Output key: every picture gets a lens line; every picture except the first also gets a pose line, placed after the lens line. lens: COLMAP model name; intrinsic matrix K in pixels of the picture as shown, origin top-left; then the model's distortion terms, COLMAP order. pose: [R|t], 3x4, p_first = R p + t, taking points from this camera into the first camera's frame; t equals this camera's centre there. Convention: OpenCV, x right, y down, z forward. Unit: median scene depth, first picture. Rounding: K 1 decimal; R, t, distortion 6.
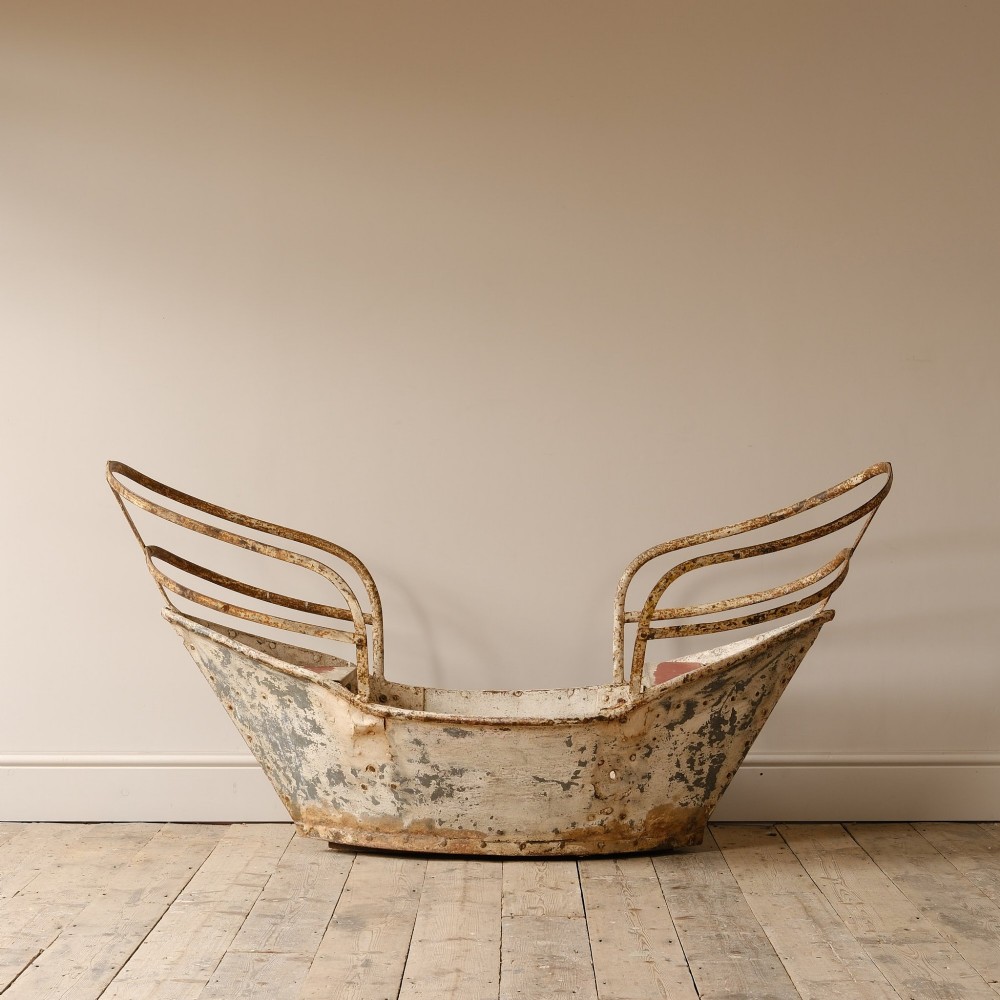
lens RADIAL K [[2424.0, 0, 451.8], [0, 2424.0, 532.3], [0, 0, 1]] dist [0.068893, 0.000000]
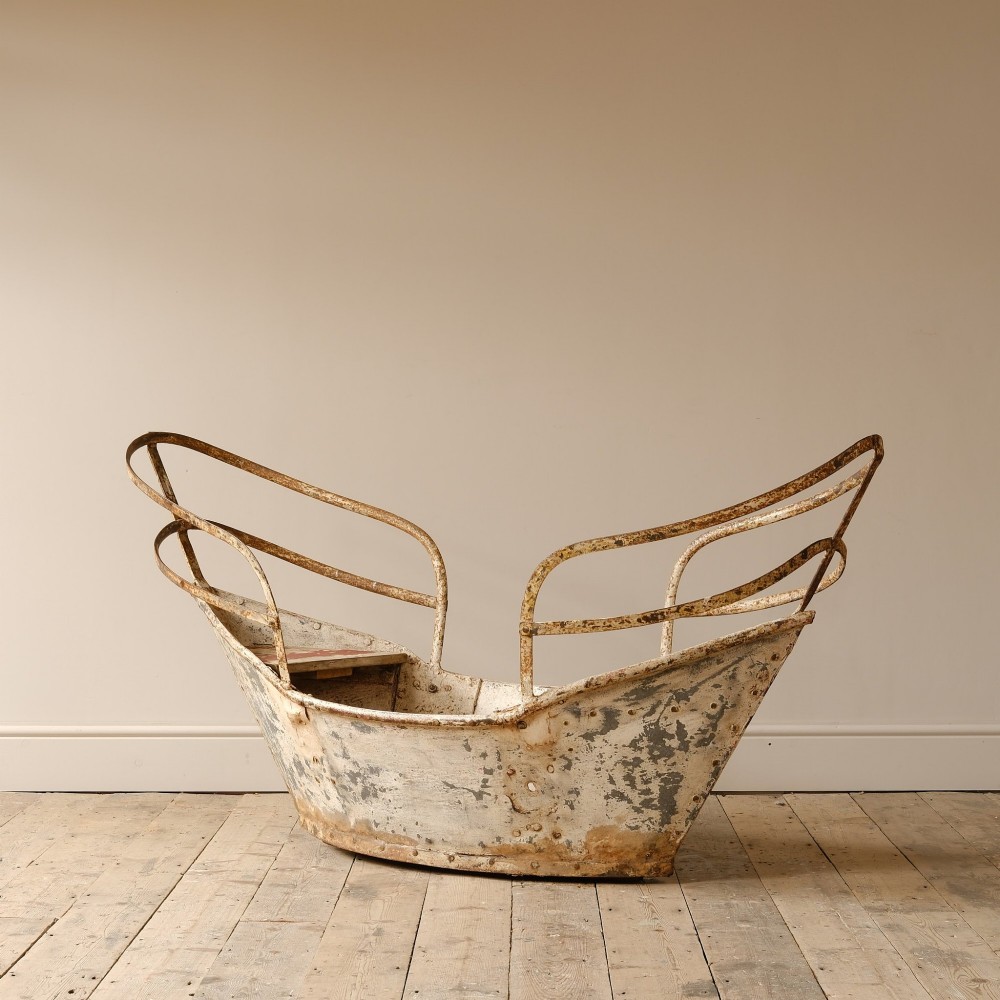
lens RADIAL K [[2424.0, 0, 494.6], [0, 2424.0, 501.7], [0, 0, 1]] dist [0.068893, 0.000000]
pose [[0.852940, 0.015575, -0.521777, 0.512819], [-0.016846, 0.999855, 0.002308, -0.005949], [0.521738, 0.006821, 0.853079, 0.235249]]
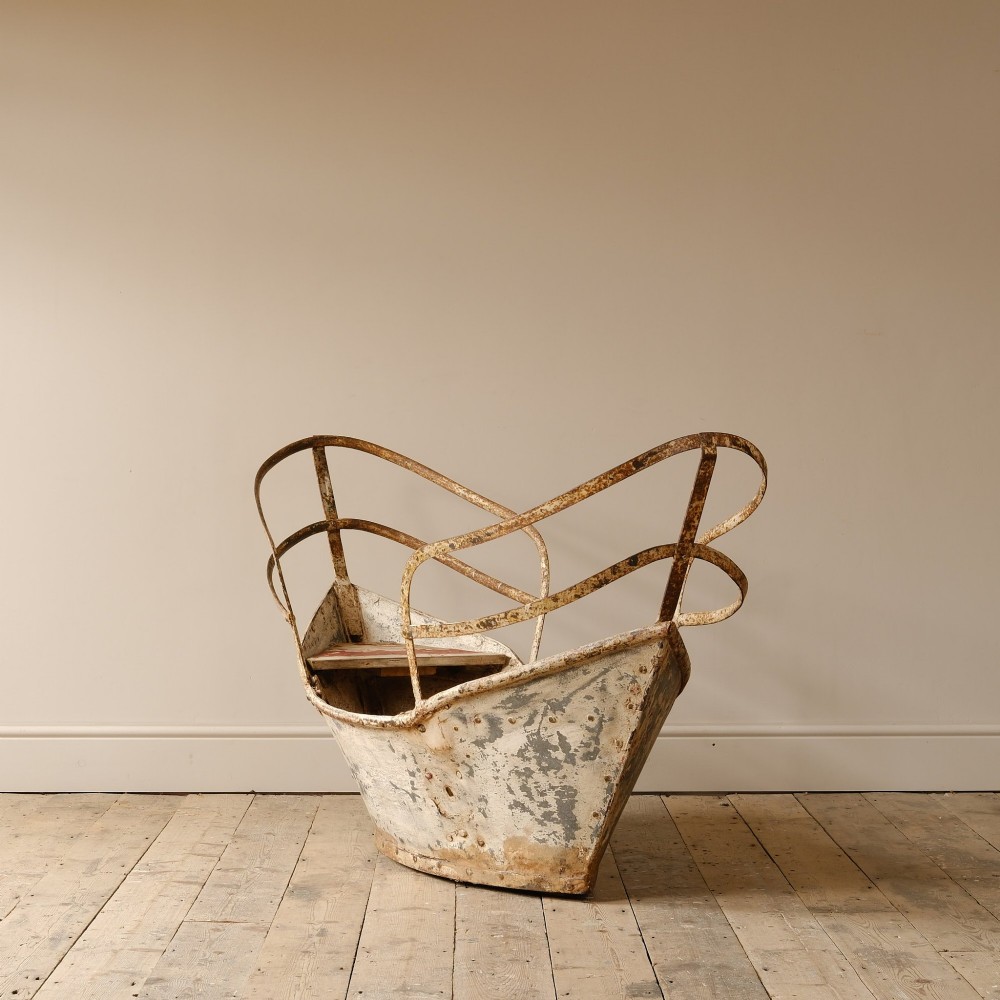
lens RADIAL K [[2424.0, 0, 507.9], [0, 2424.0, 498.2], [0, 0, 1]] dist [0.068893, 0.000000]
pose [[0.471176, 0.017077, -0.881874, 0.843586], [-0.015190, 0.999821, 0.011244, -0.016273], [0.881908, 0.008098, 0.471351, 0.601073]]
